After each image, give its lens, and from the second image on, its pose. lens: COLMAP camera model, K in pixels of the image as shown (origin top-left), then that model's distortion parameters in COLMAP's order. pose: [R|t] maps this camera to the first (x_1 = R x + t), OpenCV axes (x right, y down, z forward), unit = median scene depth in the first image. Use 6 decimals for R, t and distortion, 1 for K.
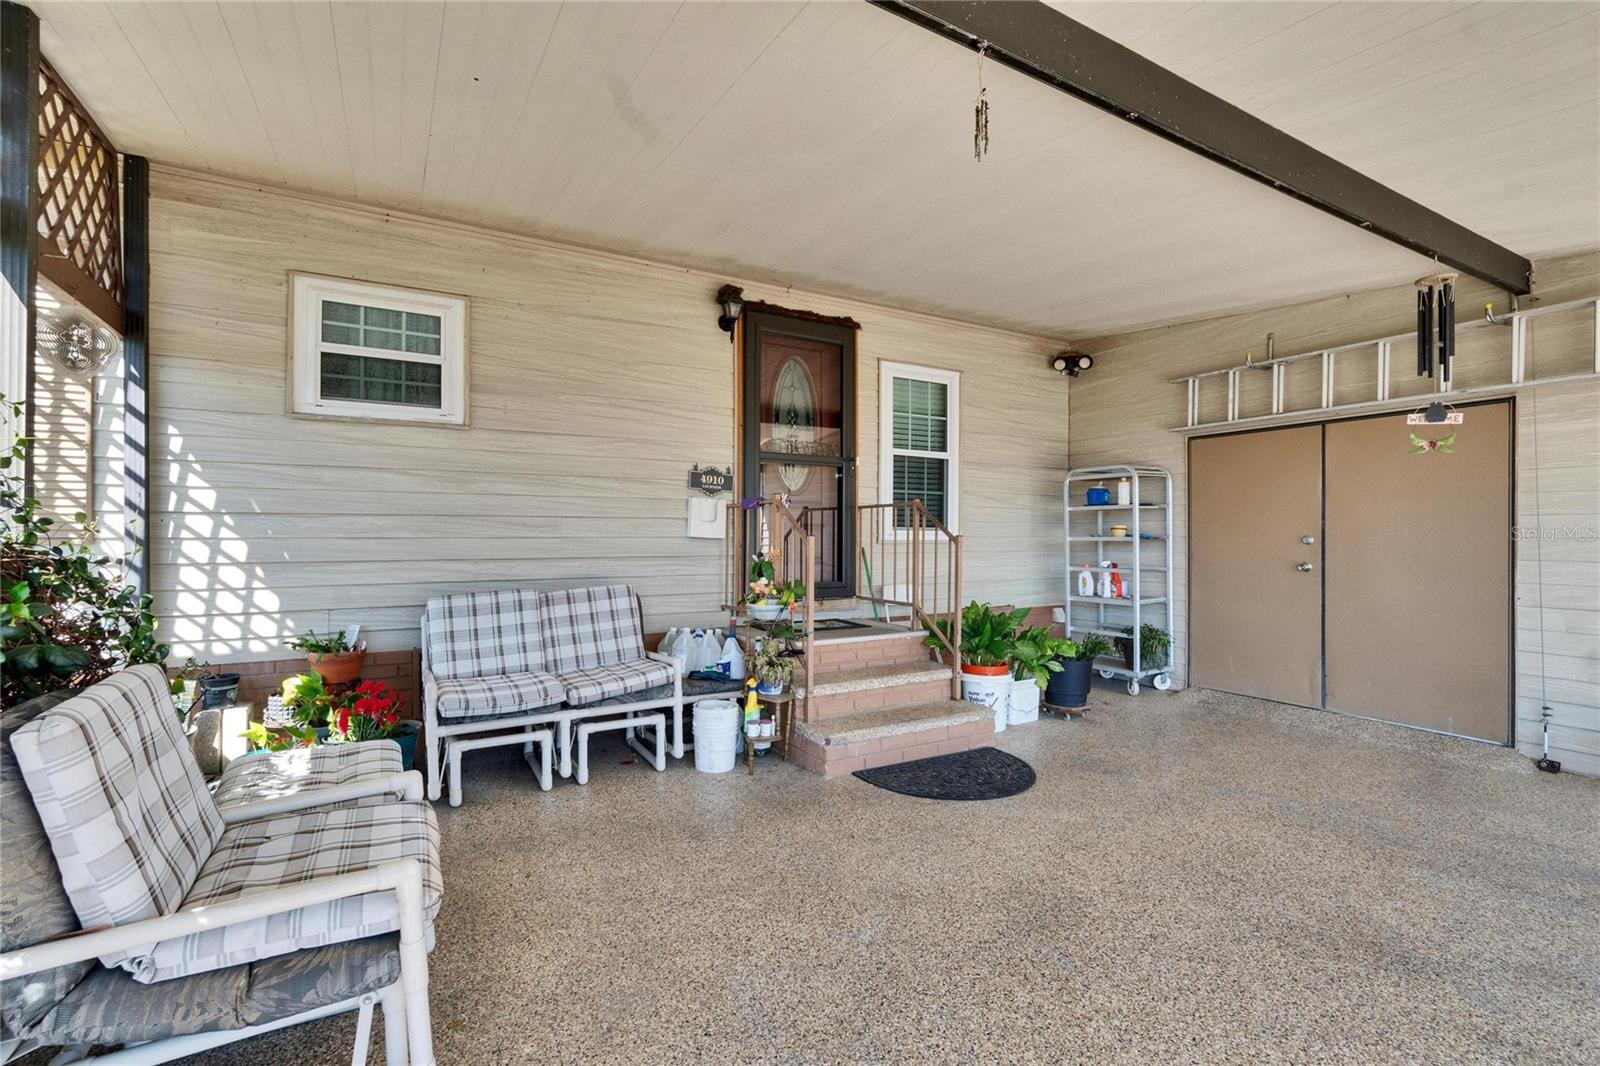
lens RADIAL K [[709.7, 0, 800.3], [0, 709.7, 519.5], [0, 0, 1]] dist [-0.003236, 0.000474]
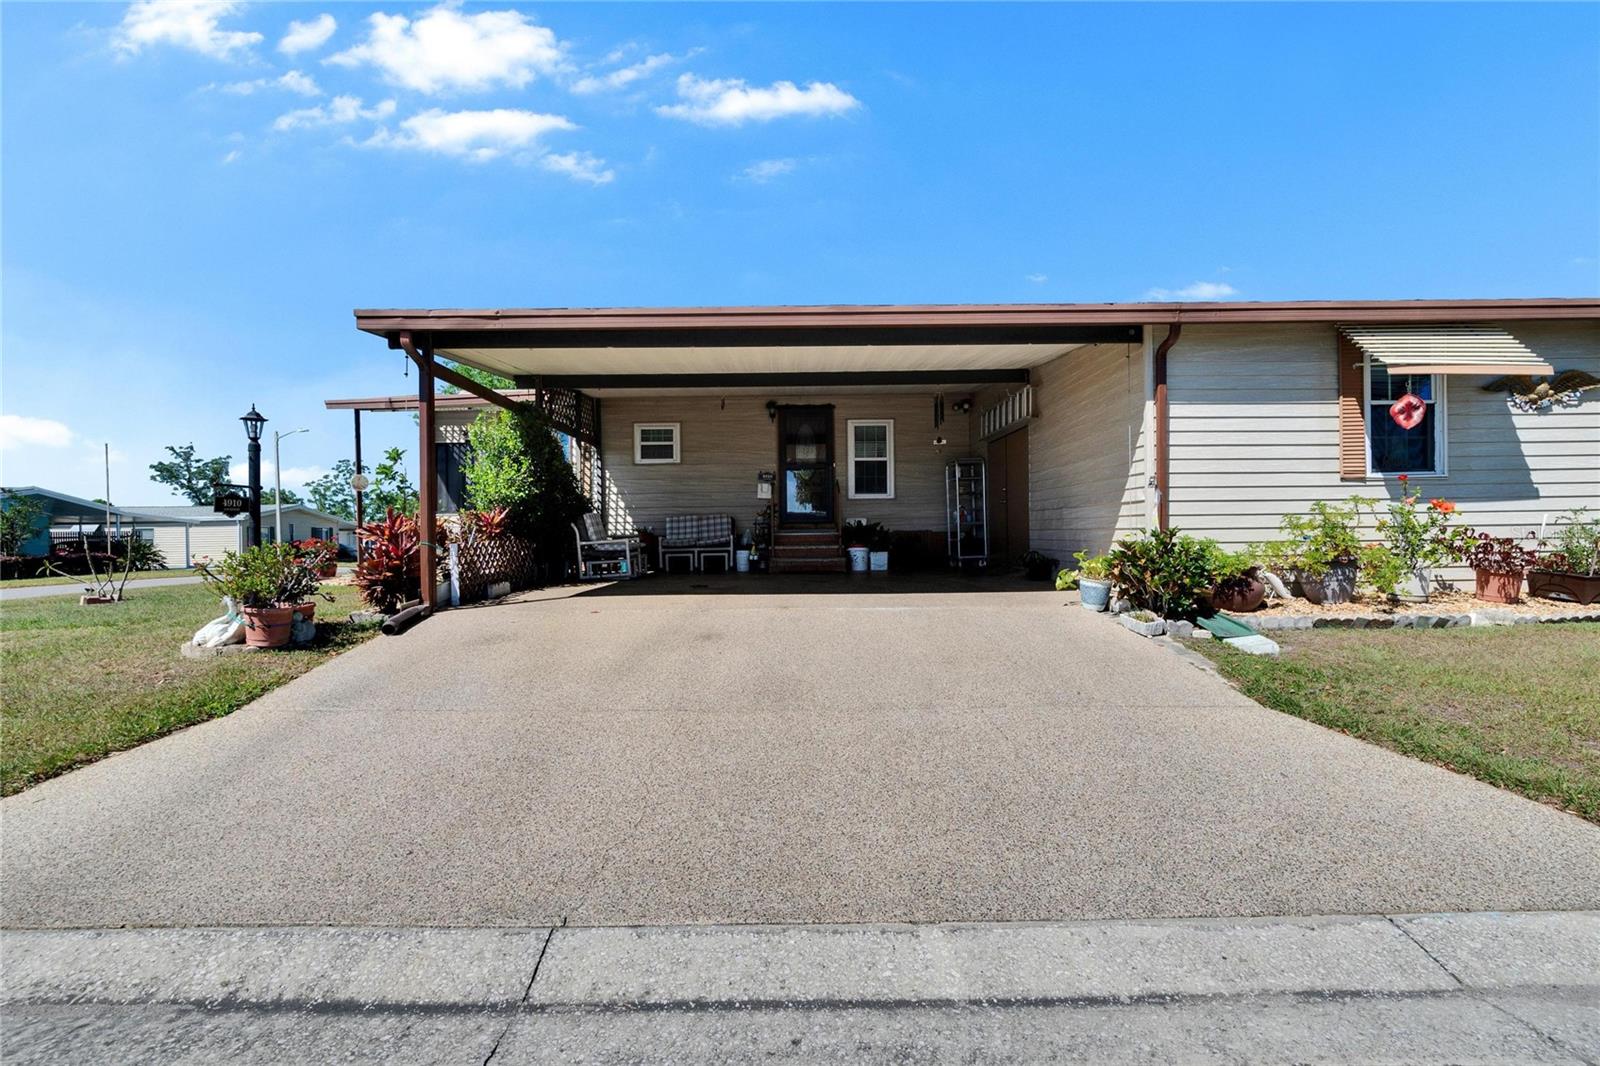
lens RADIAL K [[709.7, 0, 800.3], [0, 709.7, 519.5], [0, 0, 1]] dist [-0.003236, 0.000474]
pose [[0.877707, -0.026143, -0.478484, 1.478583], [0.026468, 0.999631, -0.006065, 0.143654], [0.478466, -0.007342, 0.878075, -1.482597]]
